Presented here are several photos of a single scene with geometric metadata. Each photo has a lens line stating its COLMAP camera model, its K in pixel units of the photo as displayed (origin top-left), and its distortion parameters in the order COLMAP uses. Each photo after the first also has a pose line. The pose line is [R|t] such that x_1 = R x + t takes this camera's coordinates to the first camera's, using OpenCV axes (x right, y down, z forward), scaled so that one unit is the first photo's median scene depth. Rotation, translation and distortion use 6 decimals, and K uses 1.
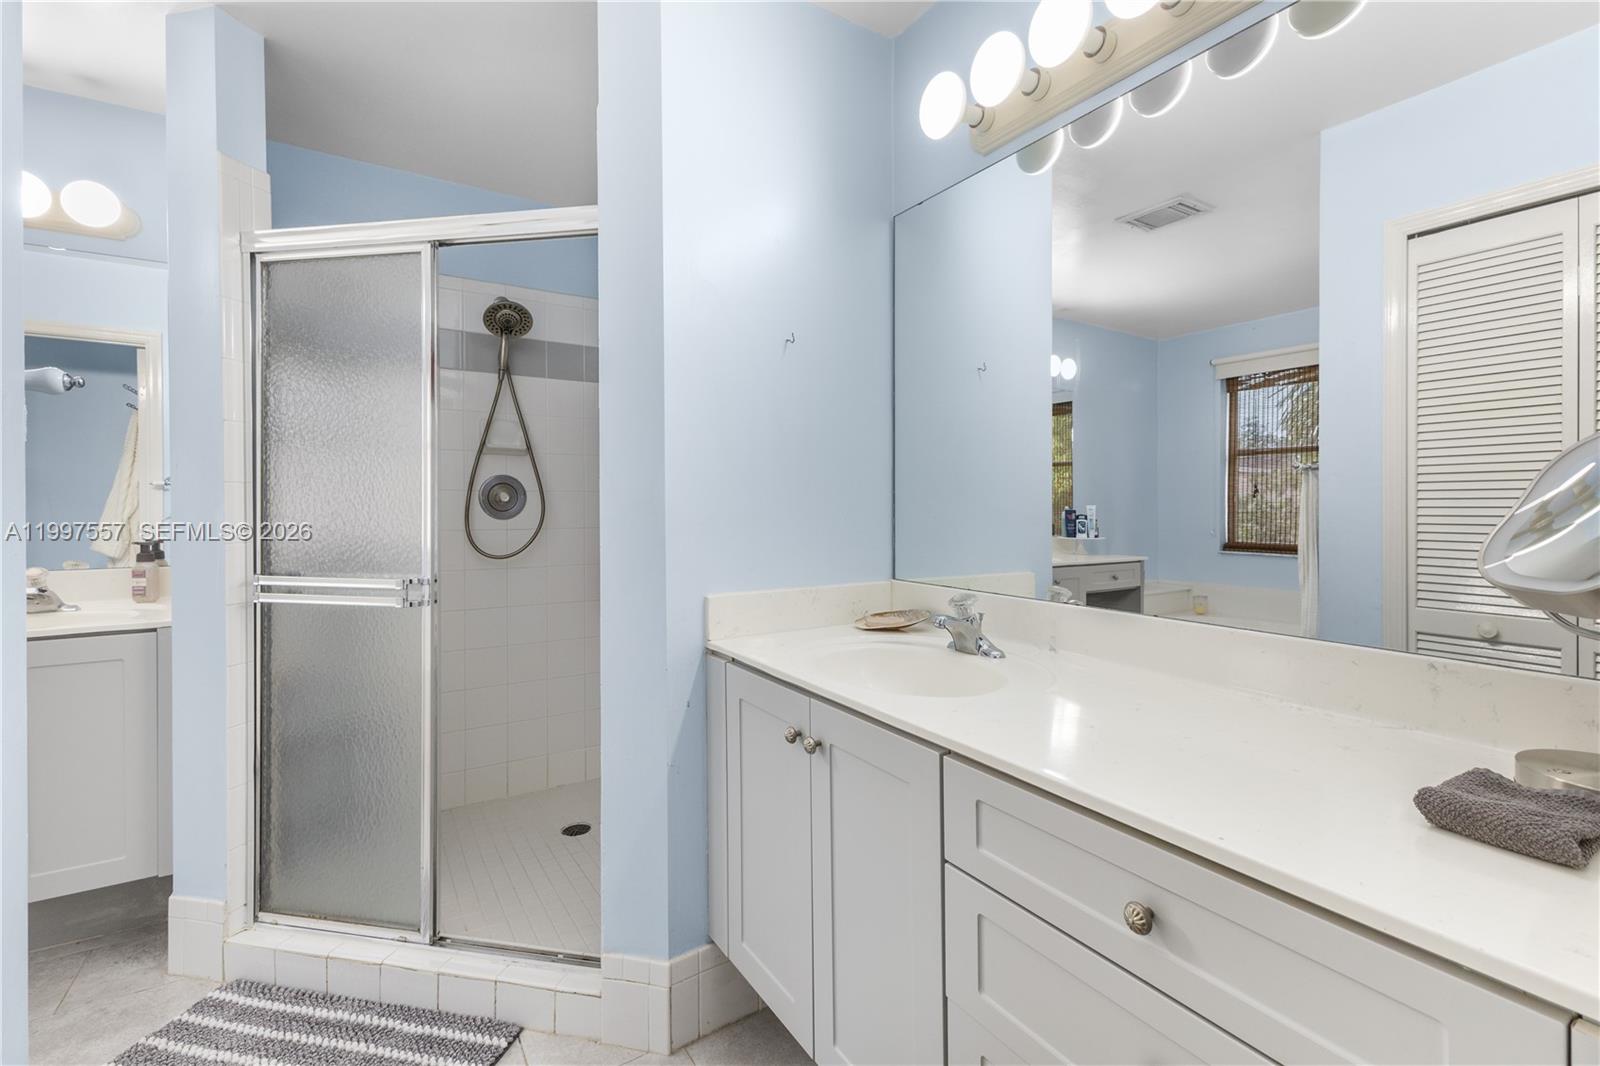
lens RADIAL K [[702.6, 0, 819.1], [0, 702.6, 502.4], [0, 0, 1]] dist [0.010237, -0.001953]
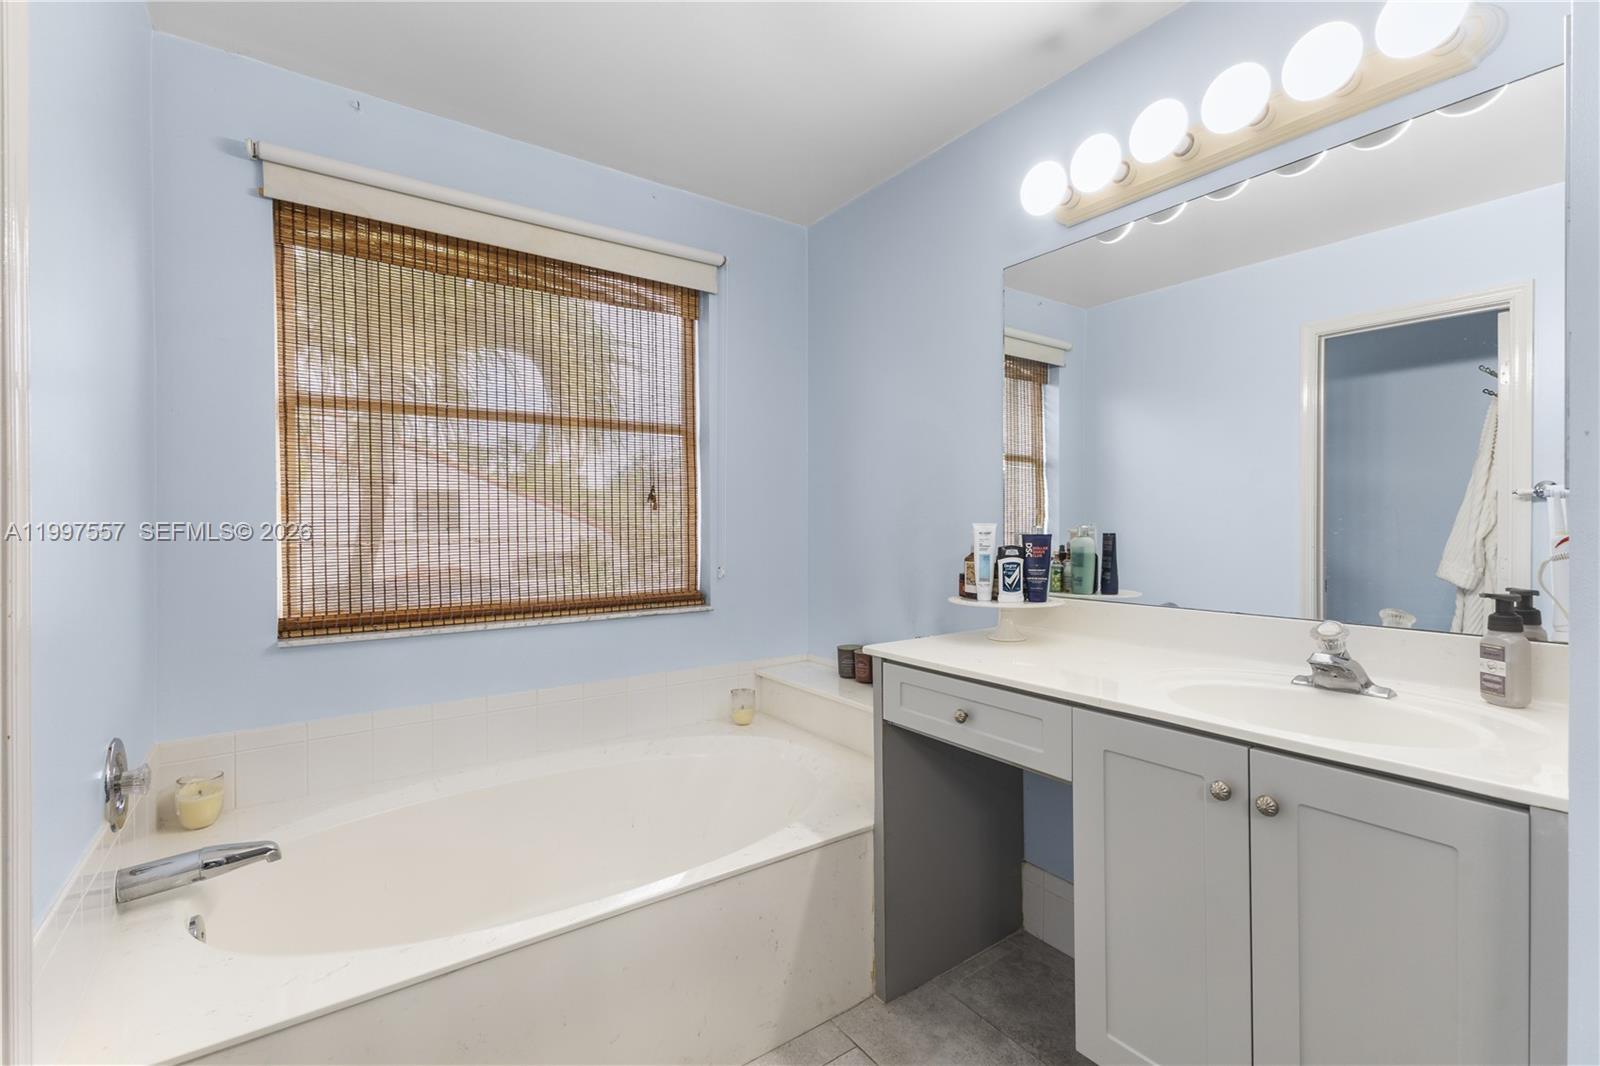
lens RADIAL K [[702.6, 0, 801.5], [0, 702.6, 527.8], [0, 0, 1]] dist [0.010237, -0.001953]
pose [[0.027975, 0.015330, -0.999491, -0.425425], [0.000220, 0.999882, 0.015343, -0.003593], [0.999609, -0.000649, 0.027968, 0.446105]]
